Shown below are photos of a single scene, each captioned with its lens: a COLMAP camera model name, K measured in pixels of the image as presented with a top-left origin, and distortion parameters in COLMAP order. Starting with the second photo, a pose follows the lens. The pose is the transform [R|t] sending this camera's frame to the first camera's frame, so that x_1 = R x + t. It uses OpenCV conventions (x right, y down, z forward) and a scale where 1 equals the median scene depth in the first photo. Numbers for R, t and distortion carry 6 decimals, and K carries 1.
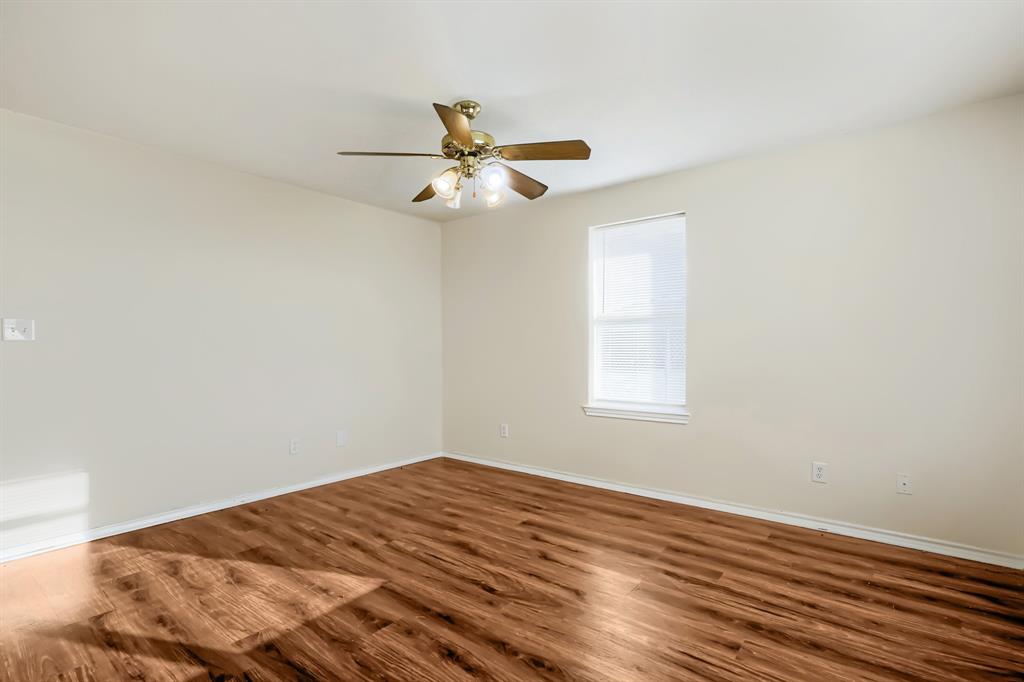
lens RADIAL K [[479.9, 0, 521.8], [0, 479.9, 340.8], [0, 0, 1]] dist [0.004830, -0.001743]
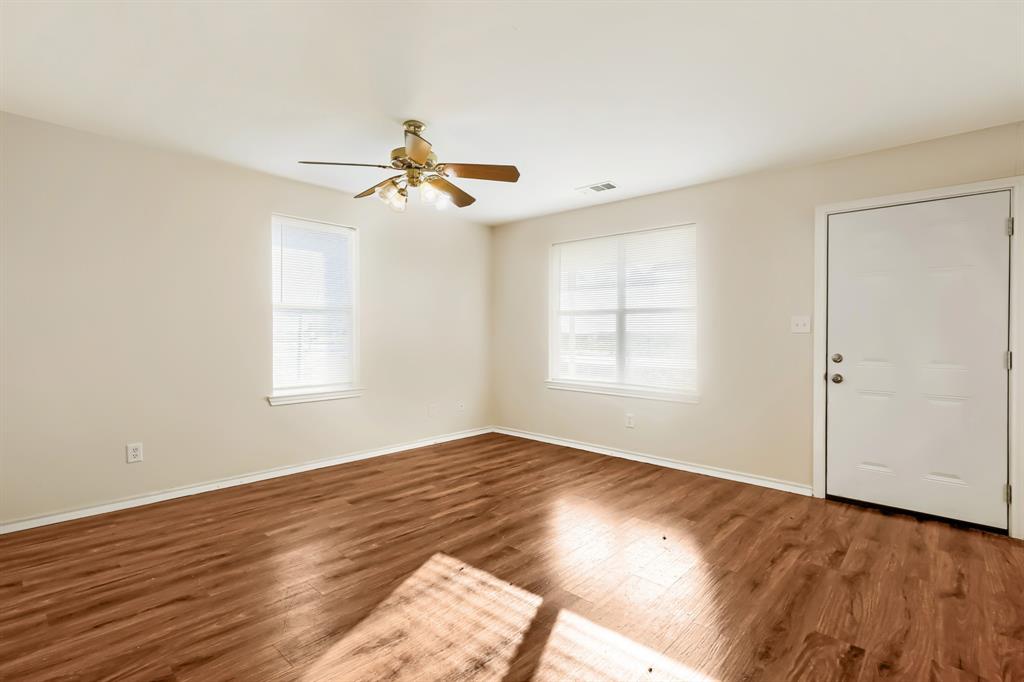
lens RADIAL K [[479.9, 0, 506.8], [0, 479.9, 336.5], [0, 0, 1]] dist [0.004830, -0.001743]
pose [[0.095527, -0.002700, 0.995423, -1.234202], [-0.025165, 0.999670, 0.005126, -0.004499], [-0.995109, -0.025539, 0.095427, 0.684475]]
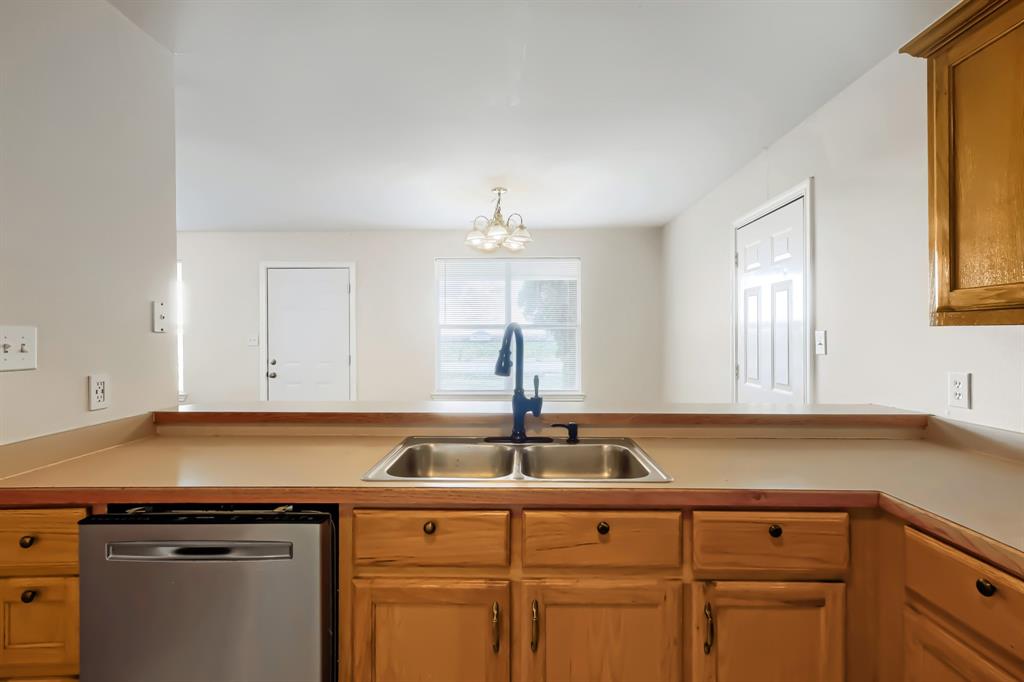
lens RADIAL K [[479.9, 0, 521.0], [0, 479.9, 339.8], [0, 0, 1]] dist [0.004830, -0.001743]
pose [[-0.592650, -0.001543, 0.805459, -2.085759], [-0.008647, 0.999953, -0.004446, -0.054705], [-0.805414, -0.009600, -0.592635, 0.263366]]
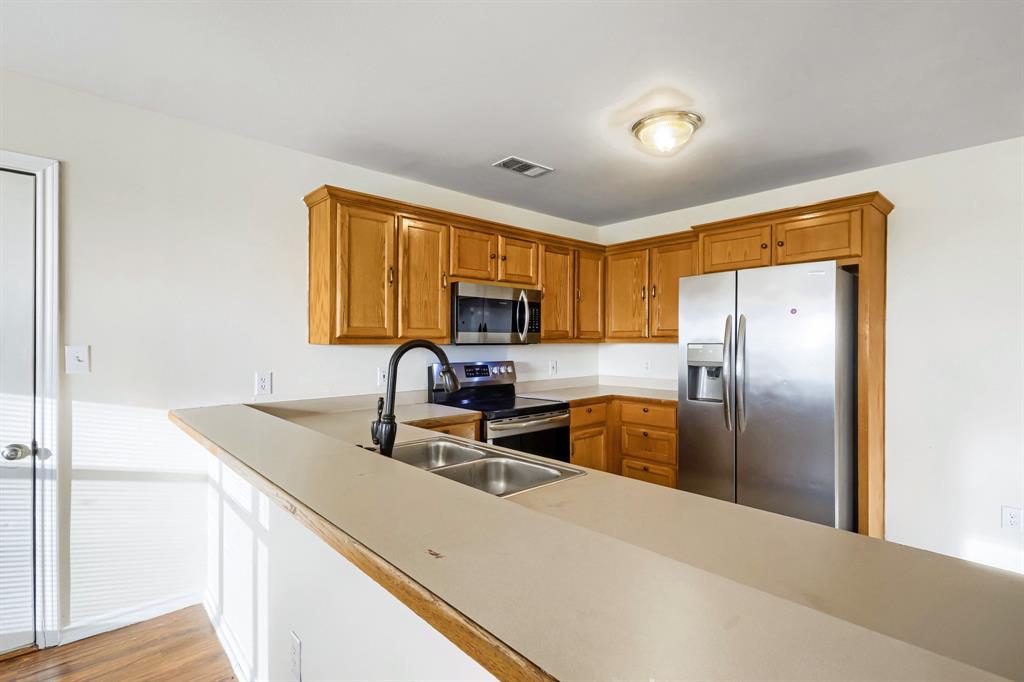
lens RADIAL K [[479.9, 0, 518.3], [0, 479.9, 344.3], [0, 0, 1]] dist [0.004830, -0.001743]
pose [[-0.173455, 0.002417, -0.984839, -0.979107], [0.015762, 0.999876, -0.000322, -0.070609], [0.984716, -0.015579, -0.173472, 0.124892]]
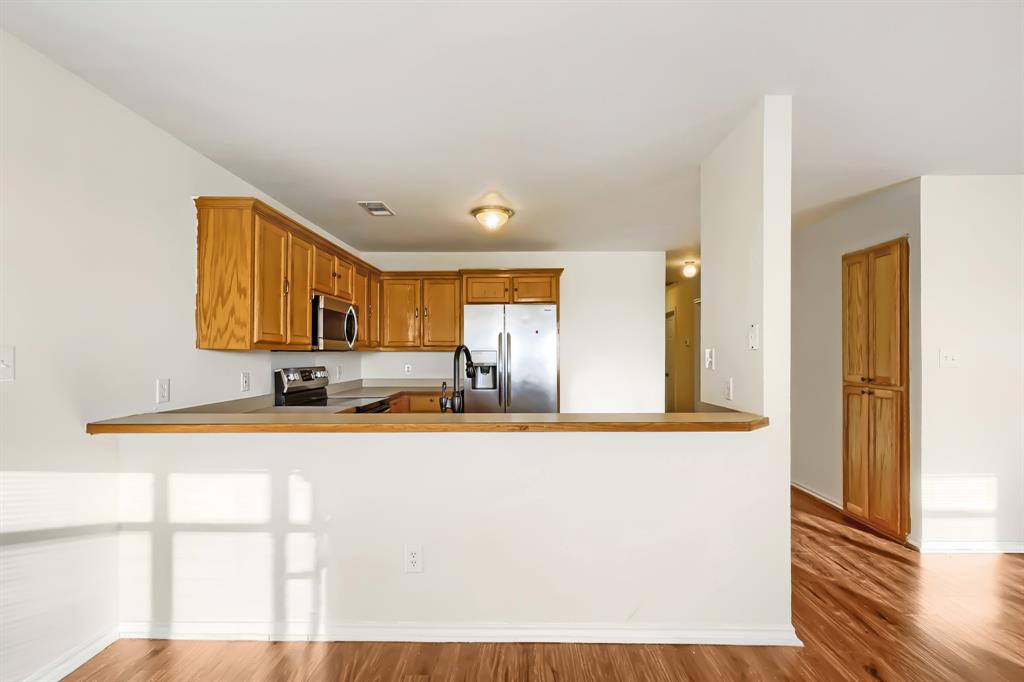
lens RADIAL K [[479.9, 0, 515.1], [0, 479.9, 353.9], [0, 0, 1]] dist [0.004830, -0.001743]
pose [[0.588314, -0.001977, -0.808630, -0.708181], [0.013462, 0.999882, 0.007350, -0.066809], [0.808521, -0.015210, 0.588271, -0.596343]]
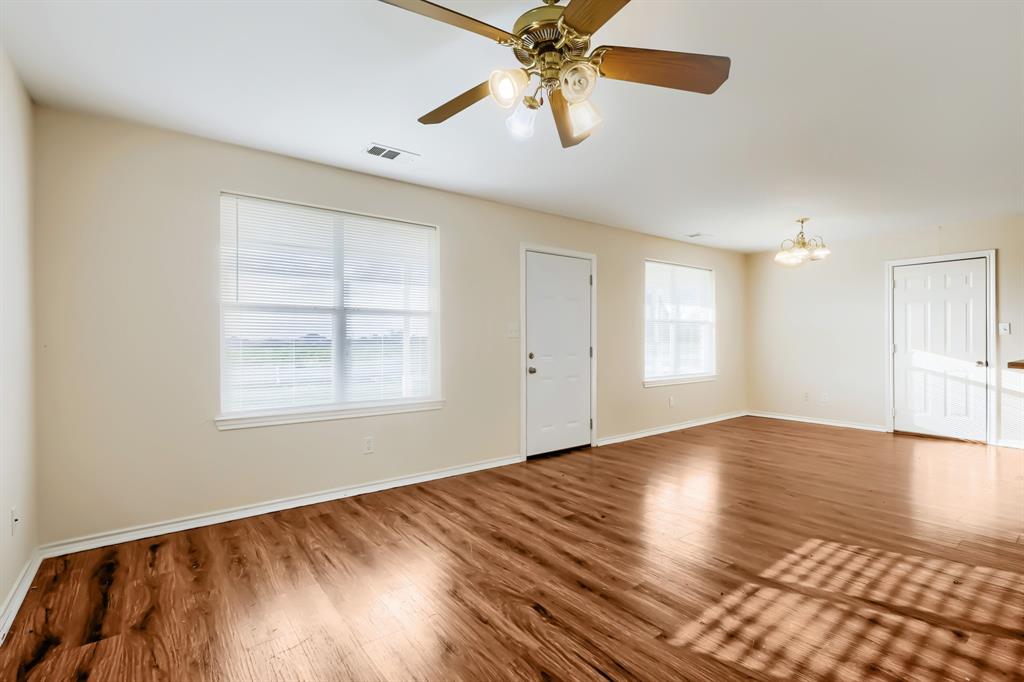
lens RADIAL K [[479.9, 0, 510.5], [0, 479.9, 336.0], [0, 0, 1]] dist [0.004830, -0.001743]
pose [[-0.964136, 0.011914, 0.265140, -0.231228], [0.004553, 0.999587, -0.028360, 0.017305], [-0.265369, -0.026136, -0.963793, 1.676137]]
